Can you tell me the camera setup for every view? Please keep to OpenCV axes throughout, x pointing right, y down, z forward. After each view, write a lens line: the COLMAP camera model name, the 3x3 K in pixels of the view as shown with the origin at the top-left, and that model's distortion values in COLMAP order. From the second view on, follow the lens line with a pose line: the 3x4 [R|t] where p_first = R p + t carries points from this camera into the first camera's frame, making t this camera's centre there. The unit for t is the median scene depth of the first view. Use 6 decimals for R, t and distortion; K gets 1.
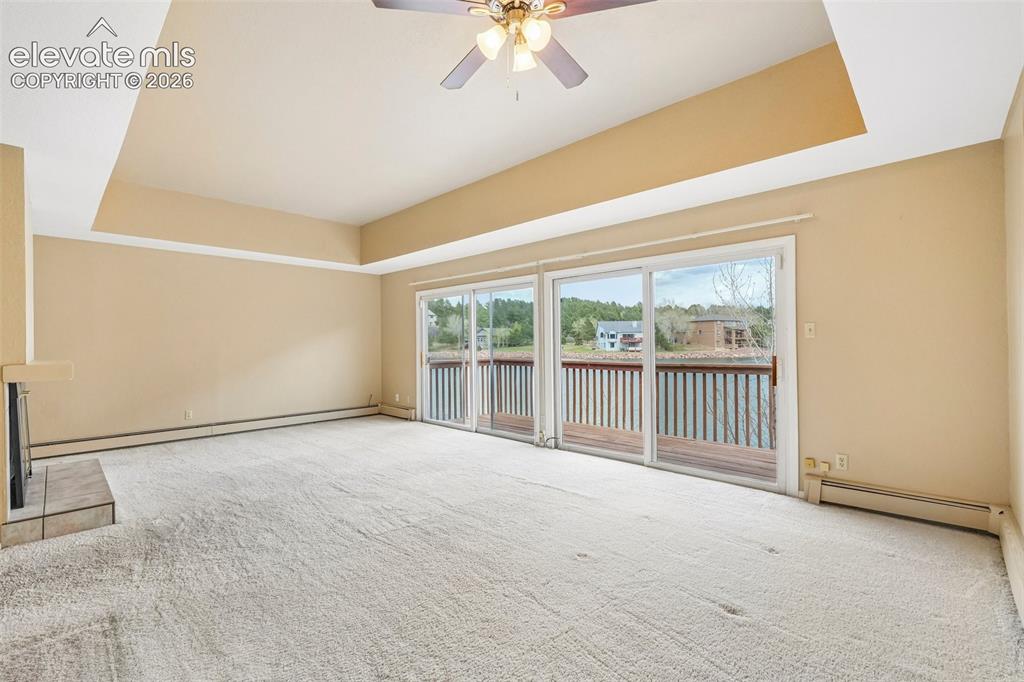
lens RADIAL K [[443.8, 0, 506.2], [0, 443.8, 343.7], [0, 0, 1]] dist [-0.000308, 0.000165]
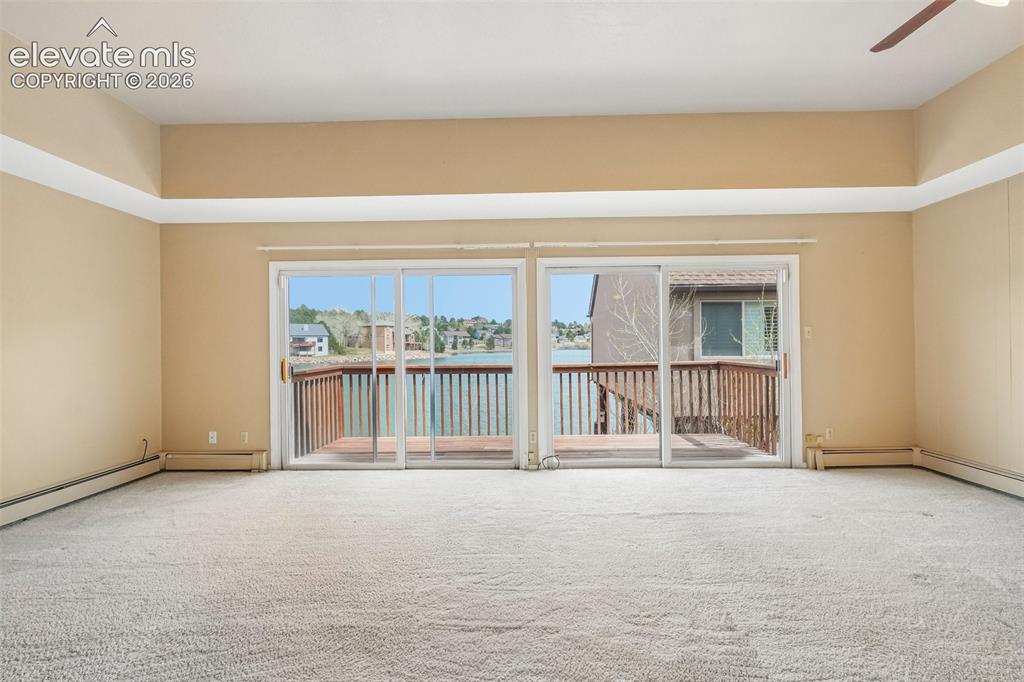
lens RADIAL K [[433.2, 0, 512.0], [0, 433.2, 341.0], [0, 0, 1]] dist [-0.002008, 0.000512]
pose [[0.730880, 0.006334, 0.682476, -0.427050], [0.004365, 0.999893, -0.013954, 0.004818], [-0.682492, 0.013177, 0.730775, 0.380999]]
